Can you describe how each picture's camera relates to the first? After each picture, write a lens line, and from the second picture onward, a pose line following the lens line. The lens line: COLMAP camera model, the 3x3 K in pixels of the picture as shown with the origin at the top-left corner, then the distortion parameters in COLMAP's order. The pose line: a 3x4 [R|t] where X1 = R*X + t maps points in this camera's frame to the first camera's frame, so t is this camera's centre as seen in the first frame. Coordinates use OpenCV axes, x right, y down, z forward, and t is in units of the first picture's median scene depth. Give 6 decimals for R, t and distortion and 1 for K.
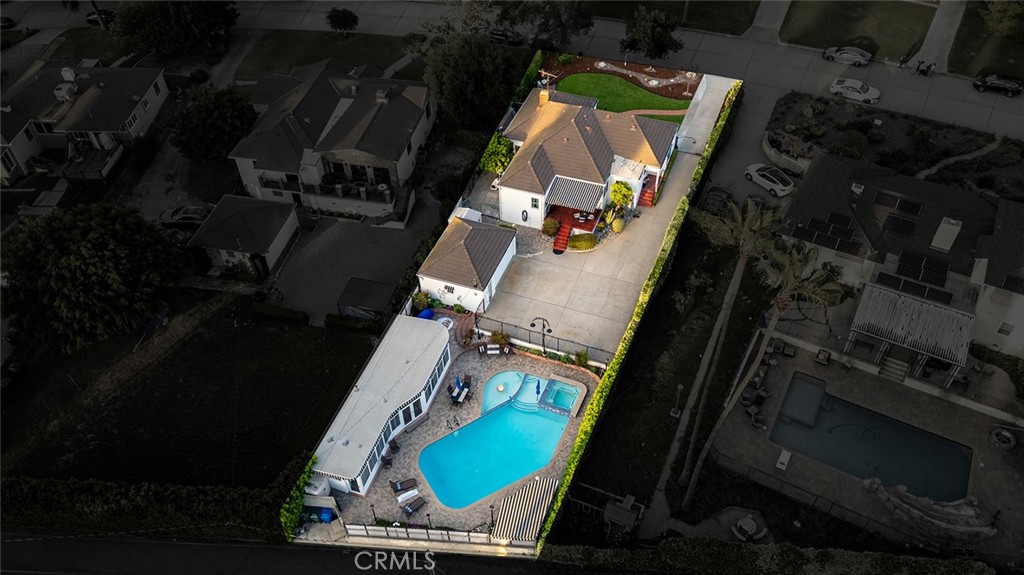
lens RADIAL K [[776.8, 0, 497.6], [0, 776.8, 288.5], [0, 0, 1]] dist [0.031458, -0.005346]
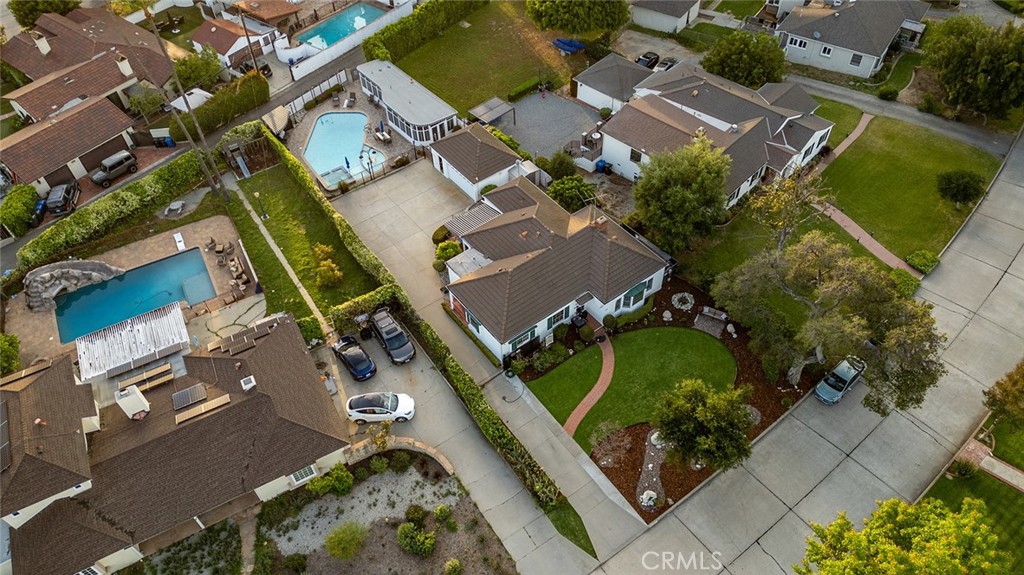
lens RADIAL K [[698.7, 0, 519.6], [0, 698.7, 287.7], [0, 0, 1]] dist [0.027203, -0.004611]
pose [[-0.513796, 0.668891, -0.537213, 0.597374], [-0.581227, 0.189182, 0.791445, -0.833451], [0.631022, 0.718885, 0.291577, 0.829680]]
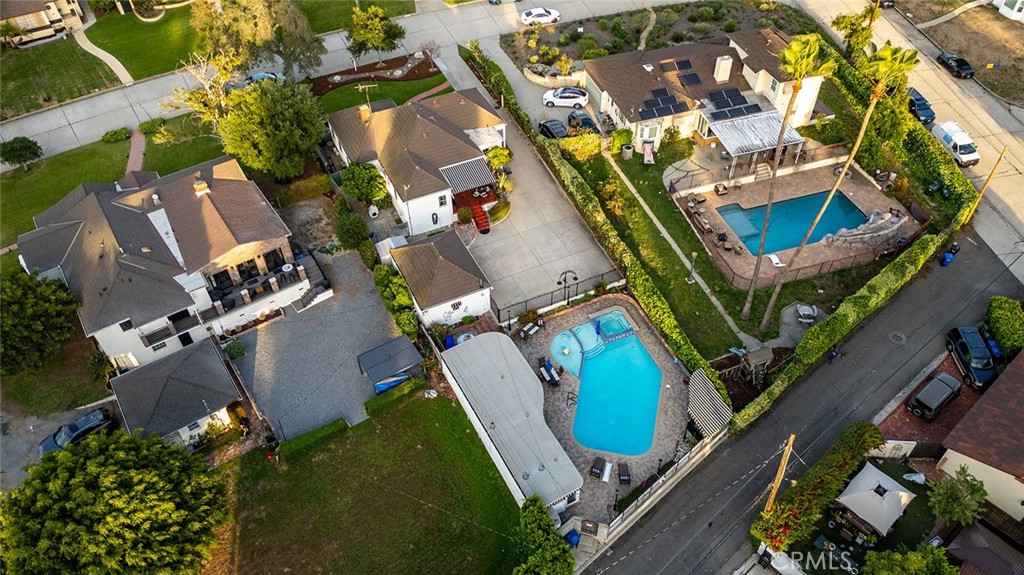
lens RADIAL K [[750.5, 0, 517.0], [0, 750.5, 289.6], [0, 0, 1]] dist [0.030424, -0.007884]
pose [[0.683031, -0.506687, 0.526057, -0.448988], [0.516551, 0.844310, 0.142534, -0.100653], [-0.516376, 0.174380, 0.838420, 0.158923]]
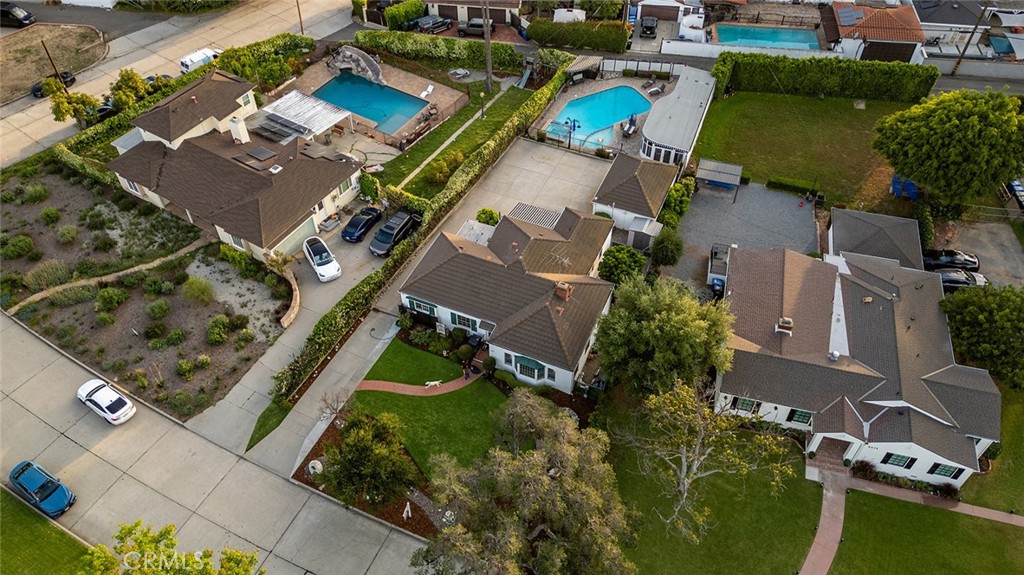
lens RADIAL K [[750.5, 0, 517.0], [0, 750.5, 289.6], [0, 0, 1]] dist [0.030424, -0.007884]
pose [[-0.998837, -0.005340, 0.047921, 0.075972], [0.048135, -0.052404, 0.997465, -1.063686], [-0.002816, 0.998612, 0.052600, 1.029982]]
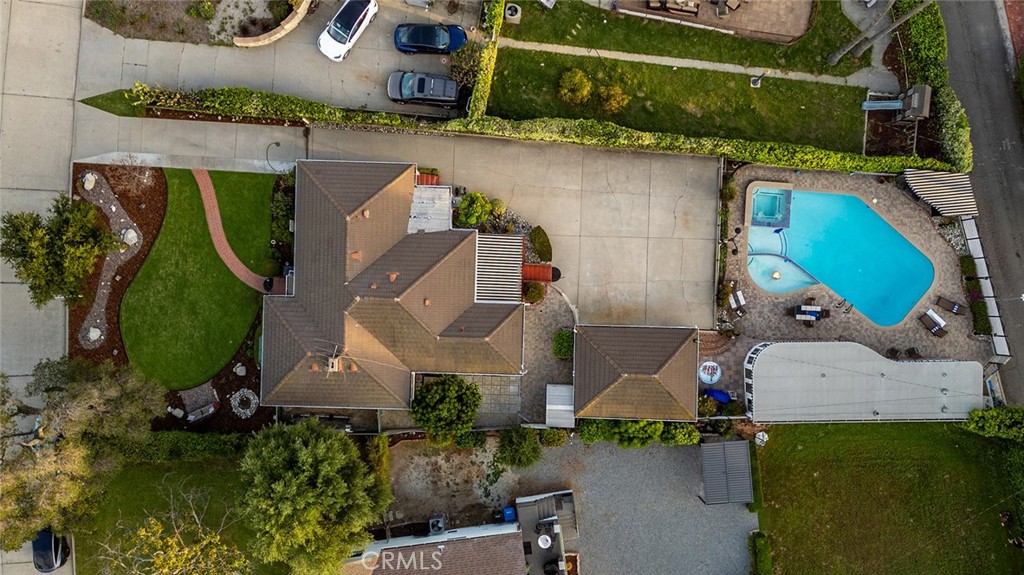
lens RADIAL K [[750.5, 0, 517.0], [0, 750.5, 289.6], [0, 0, 1]] dist [0.030424, -0.007884]
pose [[-0.338612, -0.940311, 0.034011, 0.051353], [0.684007, -0.221172, 0.695138, -0.583789], [-0.646124, 0.258646, 0.718071, 0.494722]]
